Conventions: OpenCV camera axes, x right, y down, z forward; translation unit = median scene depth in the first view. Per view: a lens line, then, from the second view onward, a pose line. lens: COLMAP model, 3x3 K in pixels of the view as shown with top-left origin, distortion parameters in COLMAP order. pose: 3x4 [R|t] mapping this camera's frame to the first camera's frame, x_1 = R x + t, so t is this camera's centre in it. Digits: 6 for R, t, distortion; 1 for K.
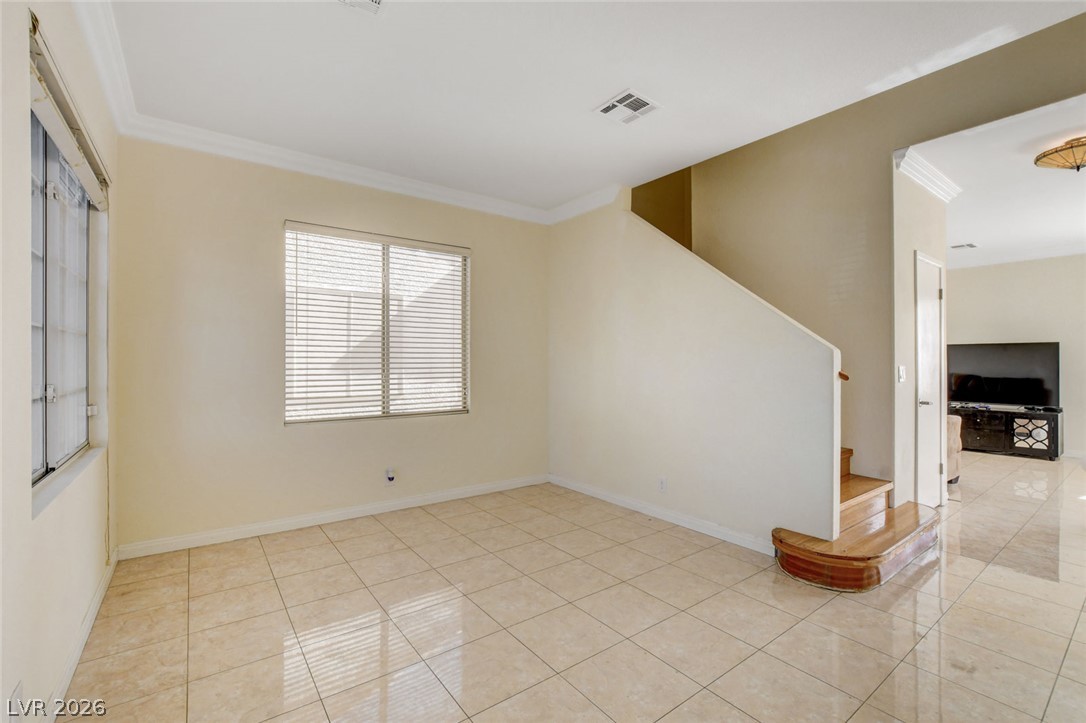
lens RADIAL K [[470.3, 0, 543.0], [0, 470.3, 361.5], [0, 0, 1]] dist [-0.004275, -0.000512]
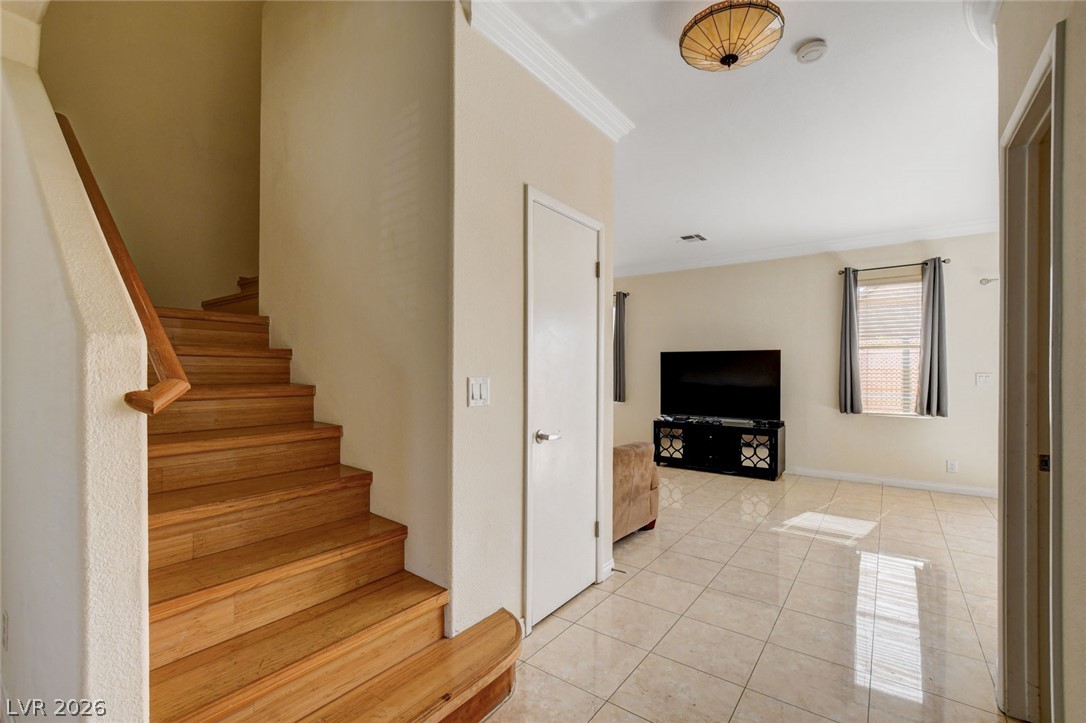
lens RADIAL K [[471.8, 0, 541.8], [0, 471.8, 368.2], [0, 0, 1]] dist [-0.017660, -0.000111]
pose [[0.957749, 0.008397, 0.287483, 0.395432], [-0.008084, 0.999965, -0.002273, -0.000053], [-0.287492, -0.000147, 0.957783, 0.256285]]
